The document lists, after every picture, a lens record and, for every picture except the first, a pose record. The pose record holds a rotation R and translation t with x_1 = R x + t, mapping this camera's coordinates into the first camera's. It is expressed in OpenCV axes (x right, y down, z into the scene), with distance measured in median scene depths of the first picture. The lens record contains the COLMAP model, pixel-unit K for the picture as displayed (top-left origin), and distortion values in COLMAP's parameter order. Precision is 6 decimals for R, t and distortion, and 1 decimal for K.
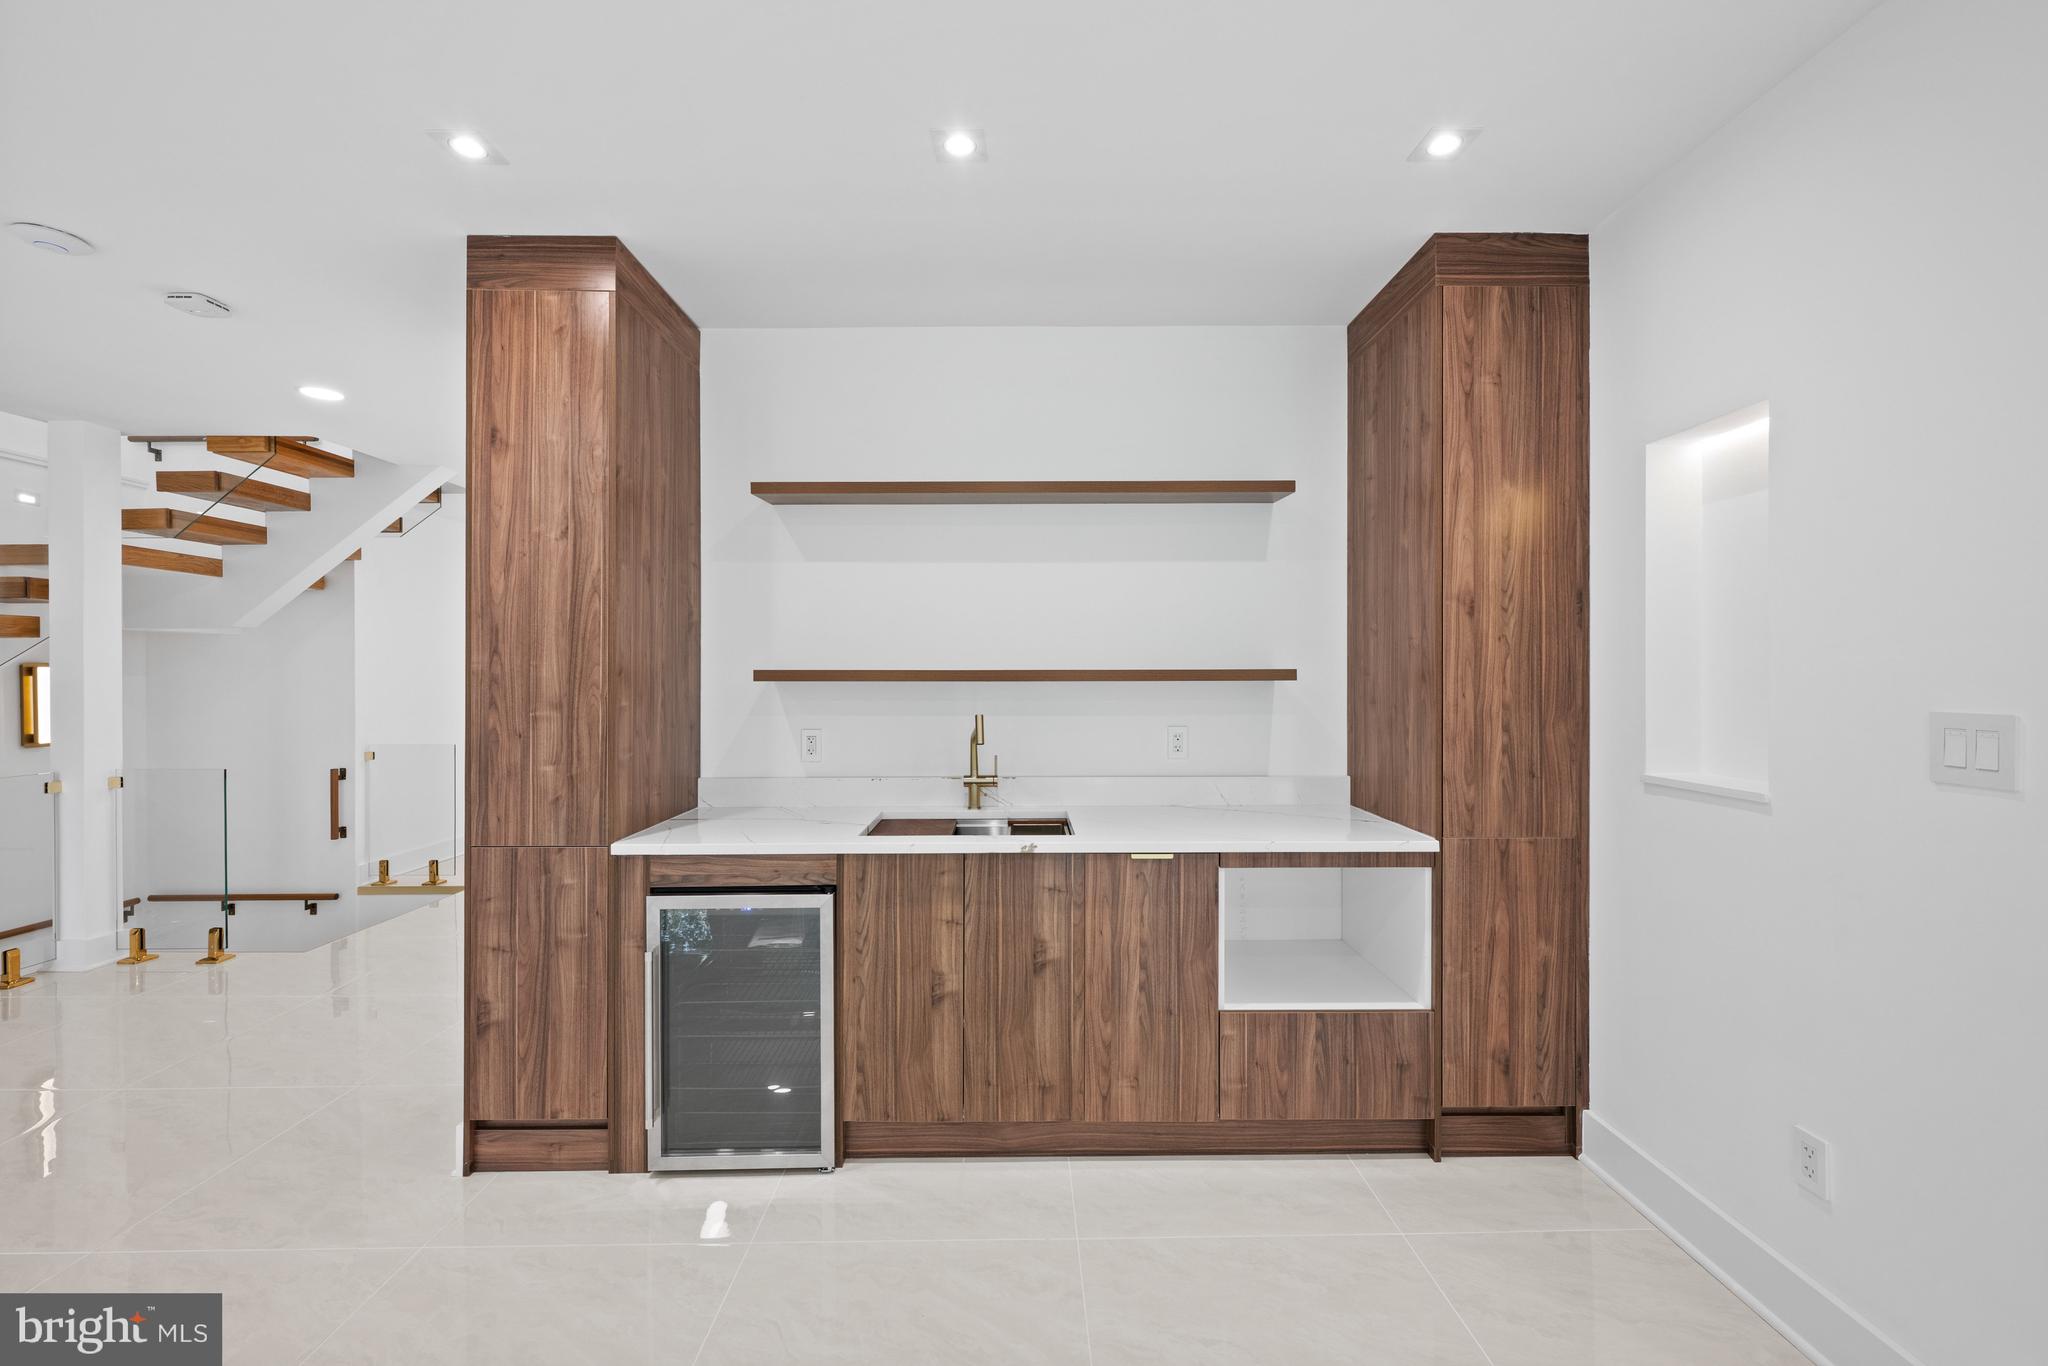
lens RADIAL K [[822.1, 0, 1028.6], [0, 822.1, 678.8], [0, 0, 1]] dist [-0.000002, 0.000113]
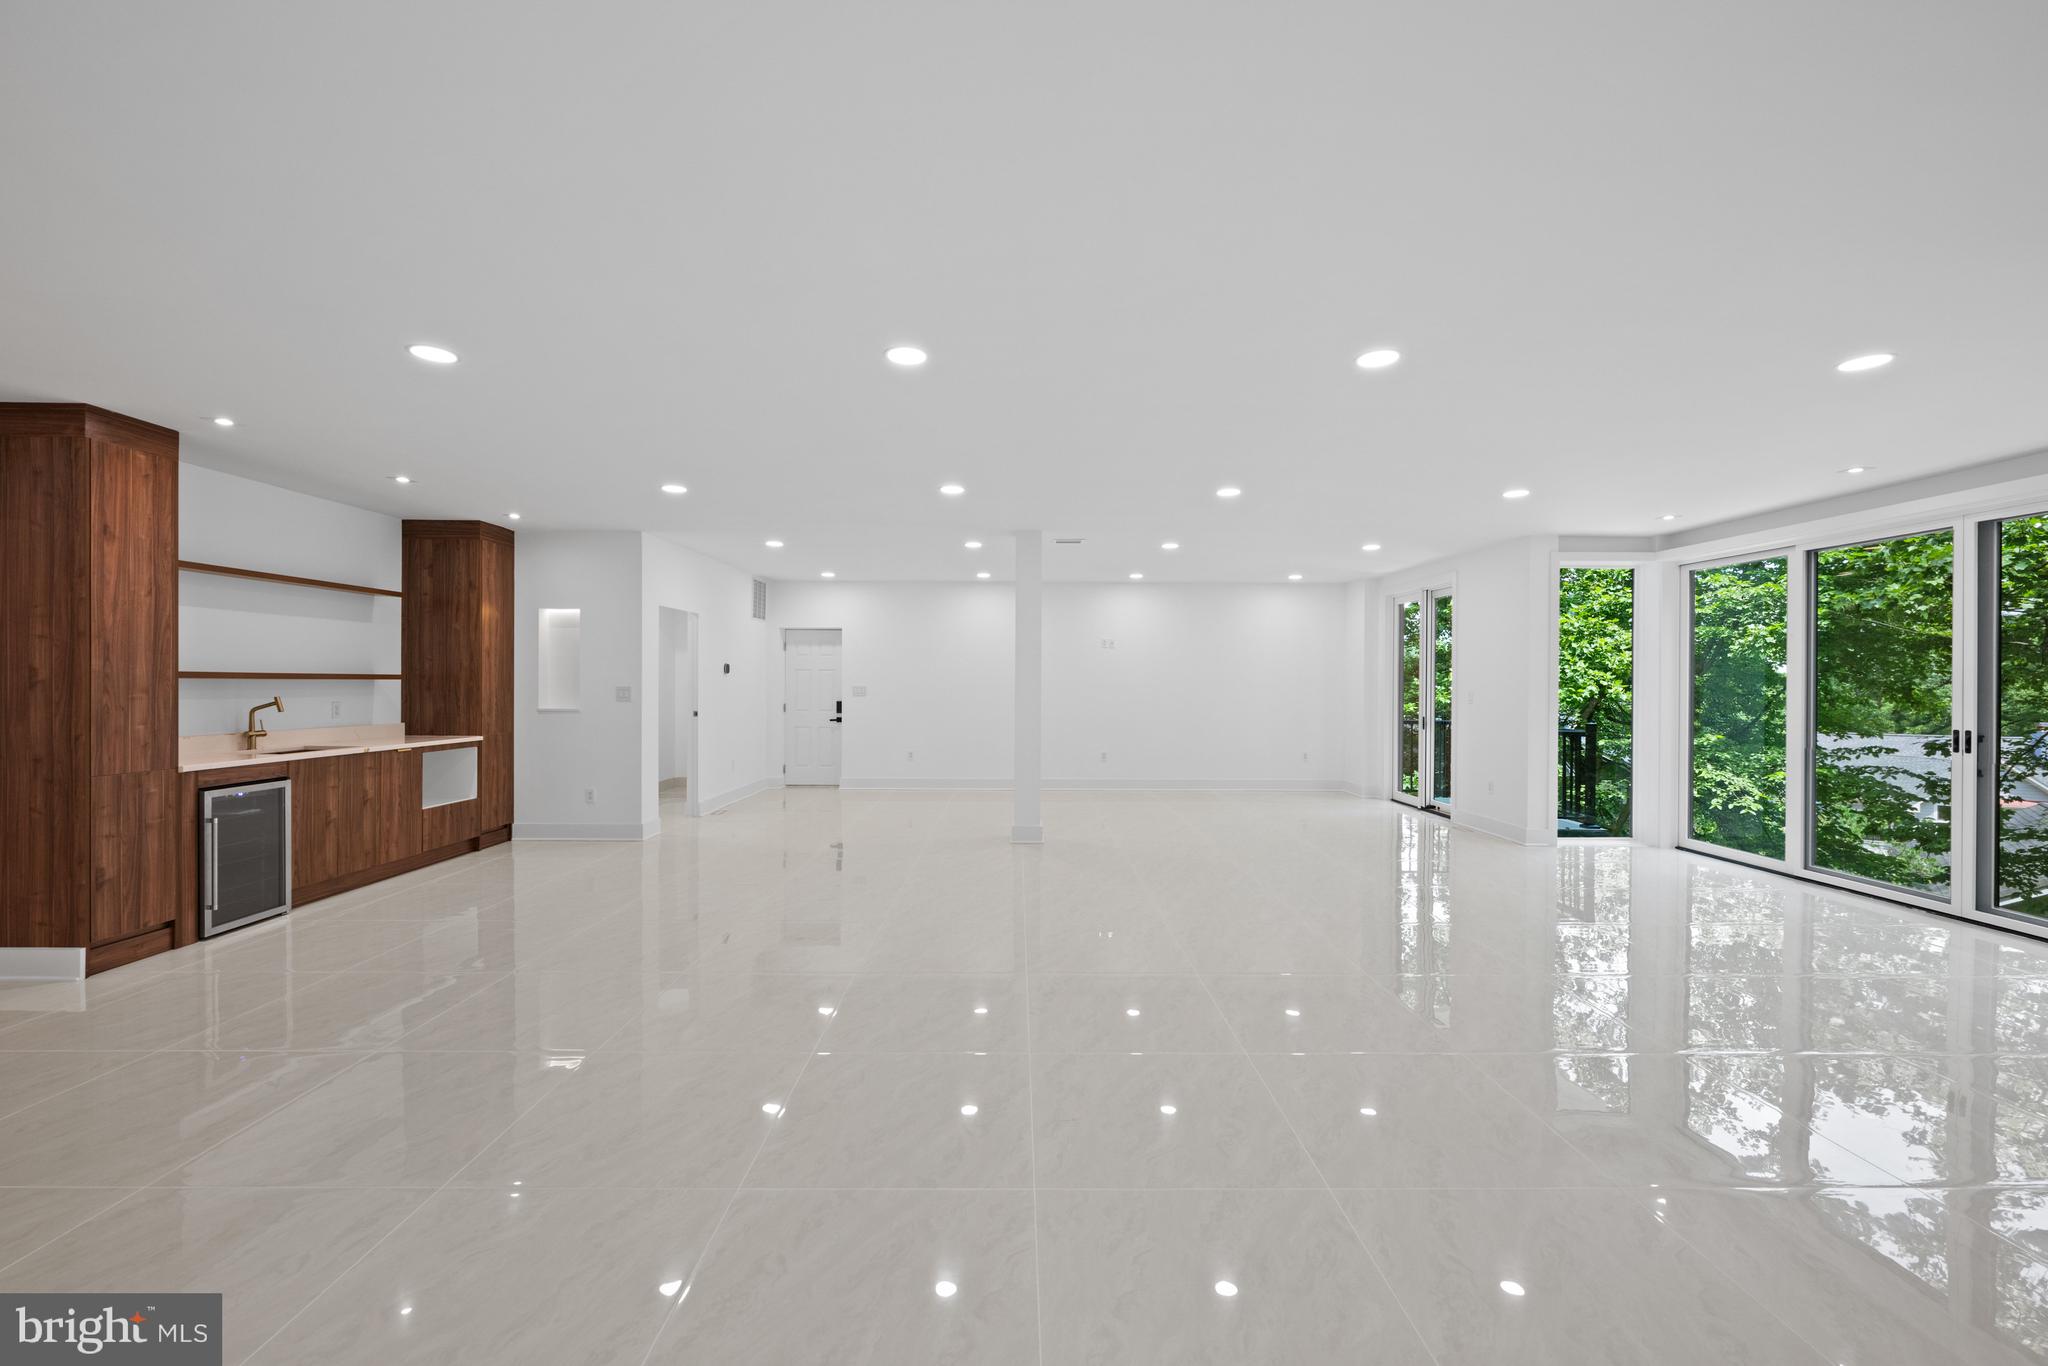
lens RADIAL K [[822.1, 0, 1028.8], [0, 822.1, 685.5], [0, 0, 1]] dist [-0.000002, 0.000113]
pose [[-0.002689, -0.001087, 0.999996, -2.322116], [0.000894, 0.999999, 0.001089, 0.021058], [-0.999996, 0.000896, -0.002688, -0.870385]]
